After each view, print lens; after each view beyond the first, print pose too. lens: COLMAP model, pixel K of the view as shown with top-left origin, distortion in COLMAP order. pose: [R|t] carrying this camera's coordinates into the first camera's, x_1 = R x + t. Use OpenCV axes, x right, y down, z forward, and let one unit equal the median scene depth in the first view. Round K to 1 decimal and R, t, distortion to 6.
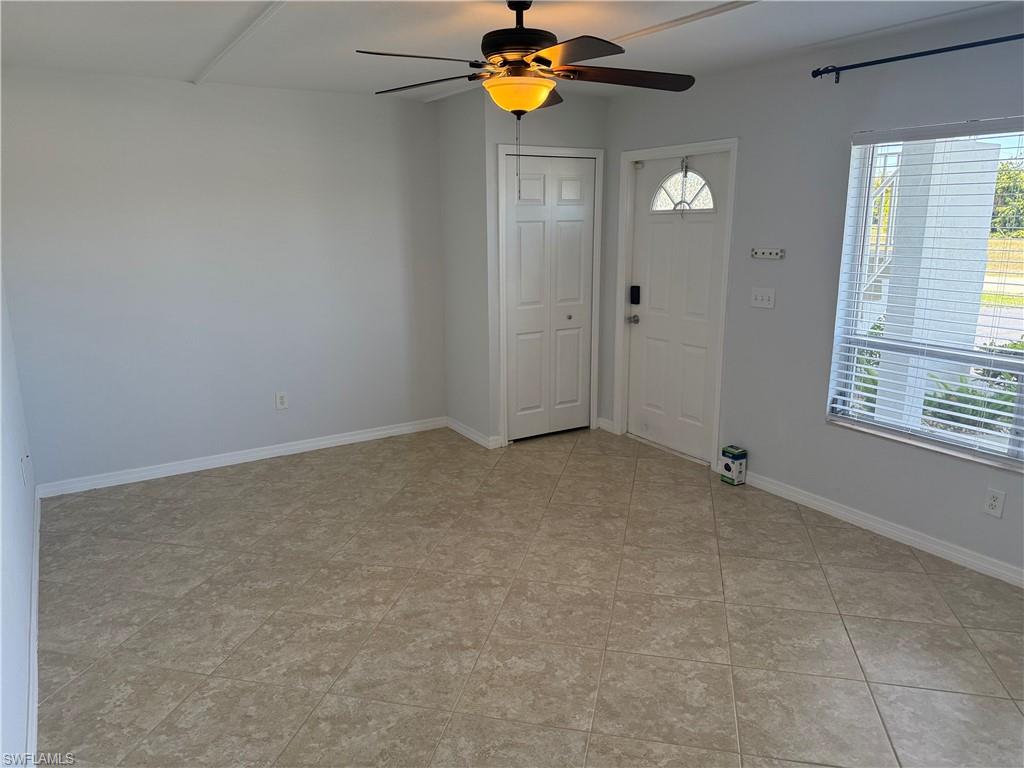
lens RADIAL K [[721.6, 0, 507.7], [0, 721.6, 385.7], [0, 0, 1]] dist [0.014871, -0.028863]
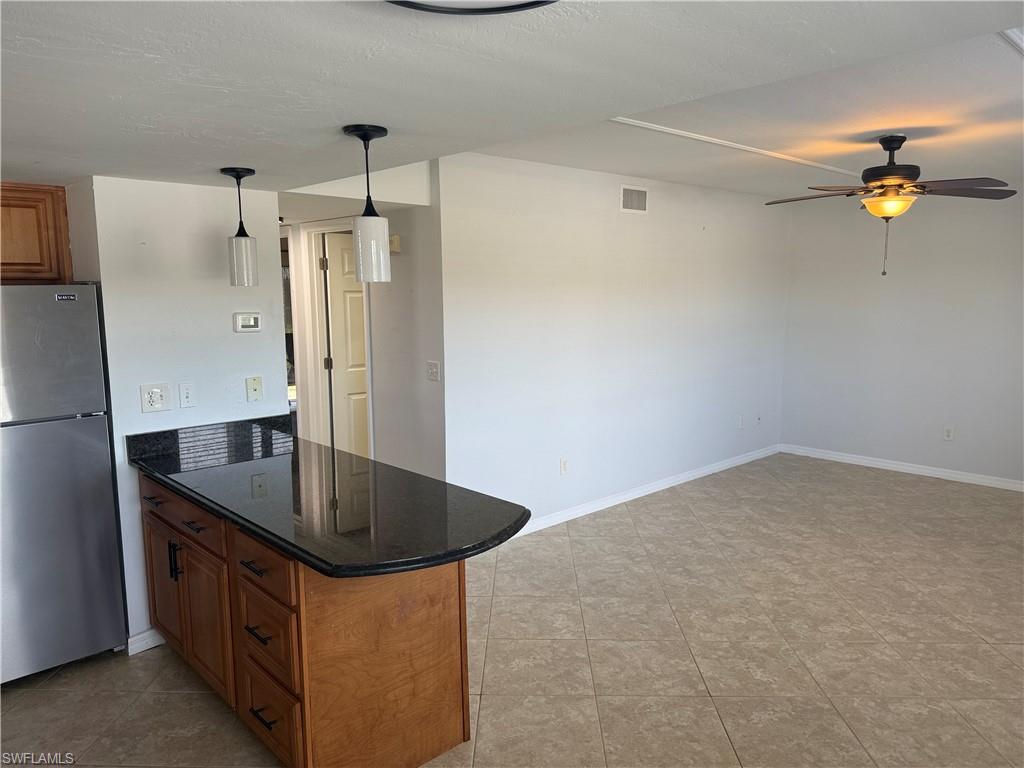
lens RADIAL K [[721.6, 0, 502.4], [0, 721.6, 394.0], [0, 0, 1]] dist [0.014871, -0.028863]
pose [[0.196728, 0.157388, -0.967743, 1.300695], [-0.226279, 0.967674, 0.111378, -0.018485], [0.953989, 0.197069, 0.225983, -0.004998]]
